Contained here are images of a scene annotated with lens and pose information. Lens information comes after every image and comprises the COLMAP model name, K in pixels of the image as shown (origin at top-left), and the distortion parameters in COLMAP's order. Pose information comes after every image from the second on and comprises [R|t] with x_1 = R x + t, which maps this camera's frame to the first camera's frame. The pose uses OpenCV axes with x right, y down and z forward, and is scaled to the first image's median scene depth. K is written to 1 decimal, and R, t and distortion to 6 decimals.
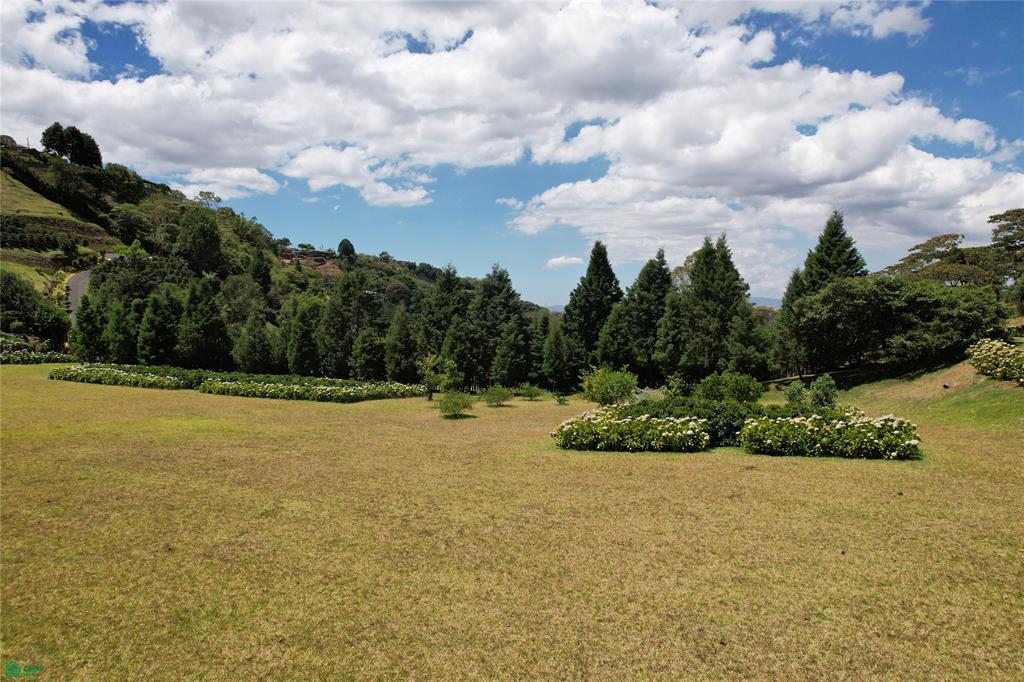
lens RADIAL K [[675.0, 0, 512.0], [0, 675.0, 341.0], [0, 0, 1]] dist [-0.051178, 0.075121]
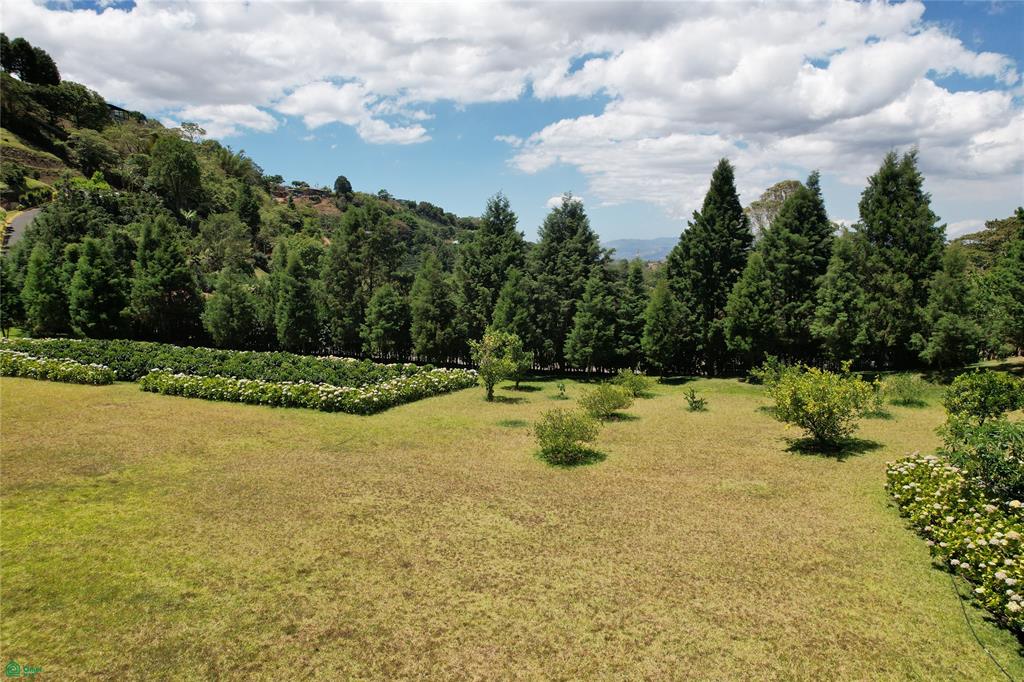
lens RADIAL K [[657.8, 0, 513.0], [0, 657.8, 335.0], [0, 0, 1]] dist [-0.069467, 0.072135]
pose [[0.999918, -0.002427, 0.012555, -0.044209], [0.001378, 0.996556, 0.082912, -0.011735], [-0.012713, -0.082888, 0.996478, 0.149352]]
